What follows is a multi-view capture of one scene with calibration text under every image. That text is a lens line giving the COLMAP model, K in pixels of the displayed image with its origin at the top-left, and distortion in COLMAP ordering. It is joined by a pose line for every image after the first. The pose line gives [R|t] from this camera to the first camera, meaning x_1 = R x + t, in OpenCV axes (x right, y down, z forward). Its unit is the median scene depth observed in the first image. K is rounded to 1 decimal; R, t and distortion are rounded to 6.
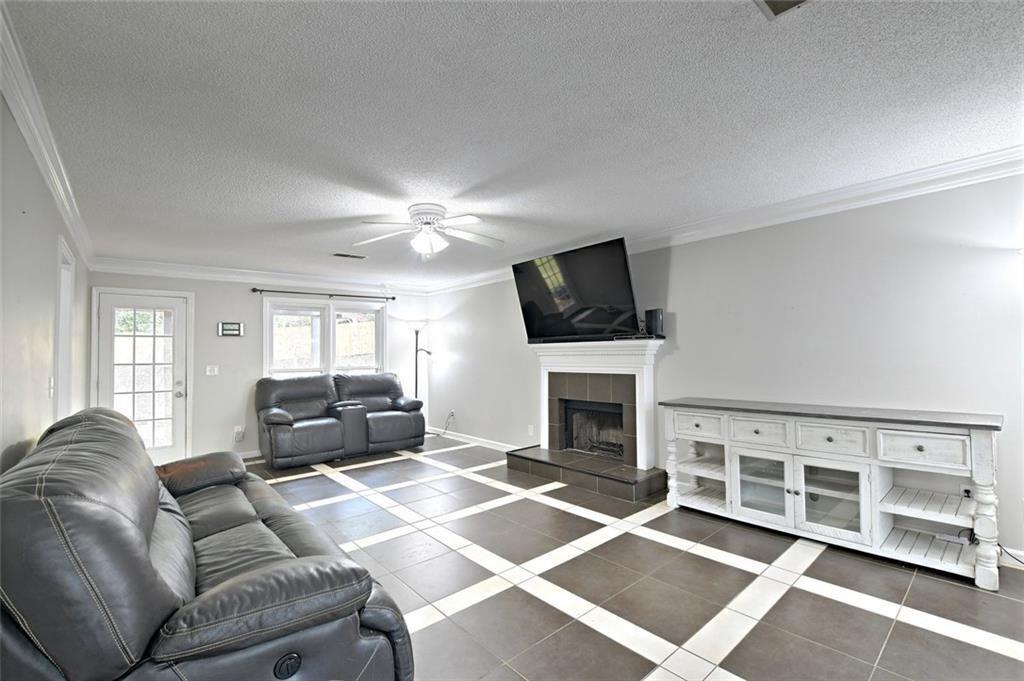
lens RADIAL K [[464.0, 0, 512.0], [0, 464.0, 340.5], [0, 0, 1]] dist [-0.001210, -0.000049]
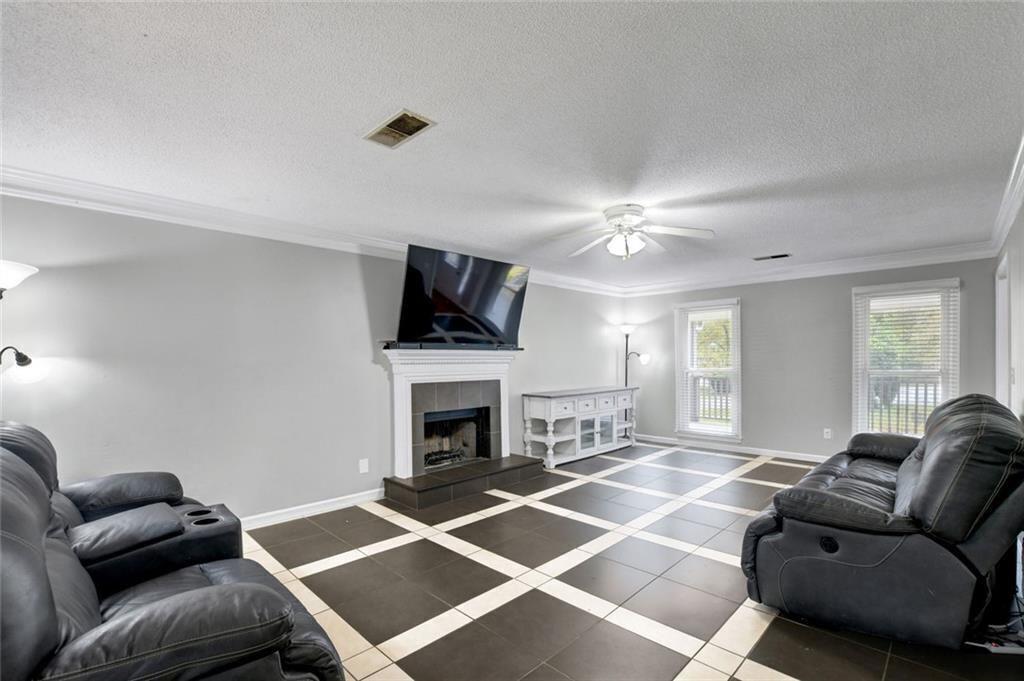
lens RADIAL K [[460.4, 0, 511.7], [0, 460.4, 360.3], [0, 0, 1]] dist [-0.002001, -0.000125]
pose [[-0.093829, 0.020321, 0.995381, -1.144064], [-0.021752, 0.999511, -0.022456, 0.060416], [-0.995351, -0.023758, -0.093341, 1.346802]]
